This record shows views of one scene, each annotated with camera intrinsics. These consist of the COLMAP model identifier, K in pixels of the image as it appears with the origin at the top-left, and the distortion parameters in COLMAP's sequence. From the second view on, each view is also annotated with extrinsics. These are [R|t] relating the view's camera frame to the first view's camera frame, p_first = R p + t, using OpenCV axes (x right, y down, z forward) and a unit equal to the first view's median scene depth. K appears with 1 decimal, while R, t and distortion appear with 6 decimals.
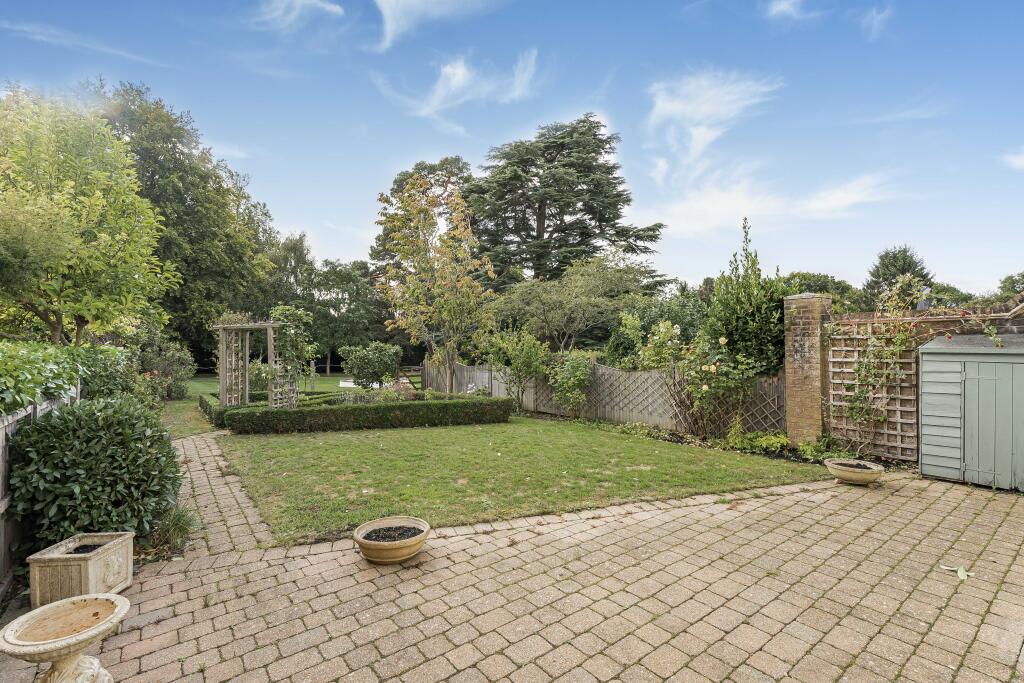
lens RADIAL K [[462.3, 0, 515.3], [0, 462.3, 345.2], [0, 0, 1]] dist [0.001899, -0.000061]
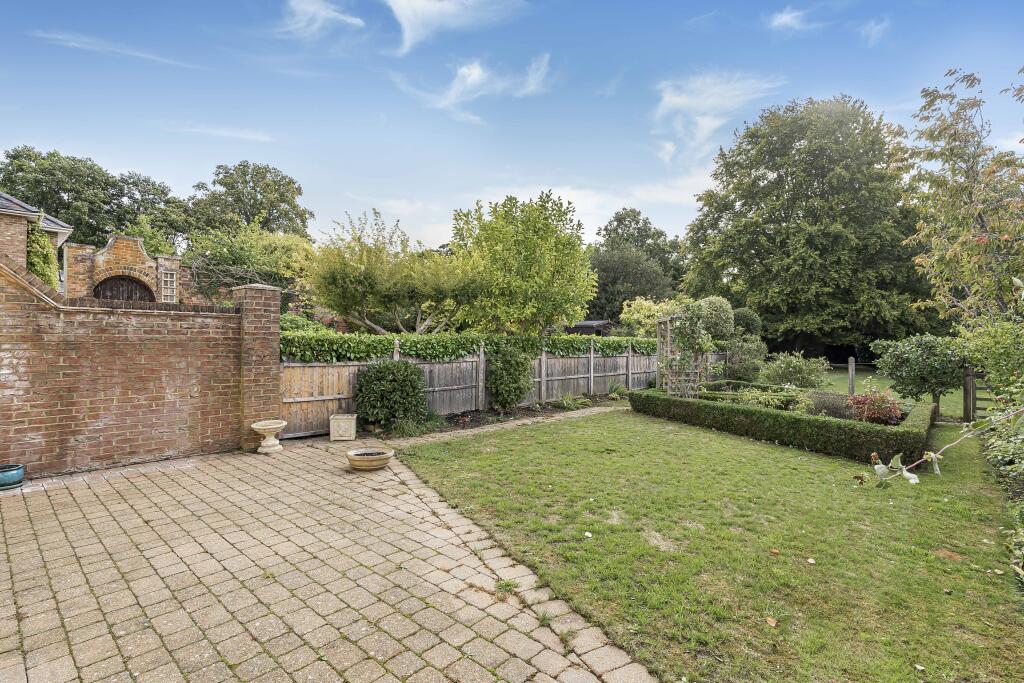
lens RADIAL K [[462.3, 0, 515.3], [0, 462.3, 337.2], [0, 0, 1]] dist [0.001899, -0.000061]
pose [[0.212018, 0.010226, -0.977212, 1.230575], [-0.006805, 0.999936, 0.008987, -0.024850], [0.977242, 0.004744, 0.212074, 0.982257]]
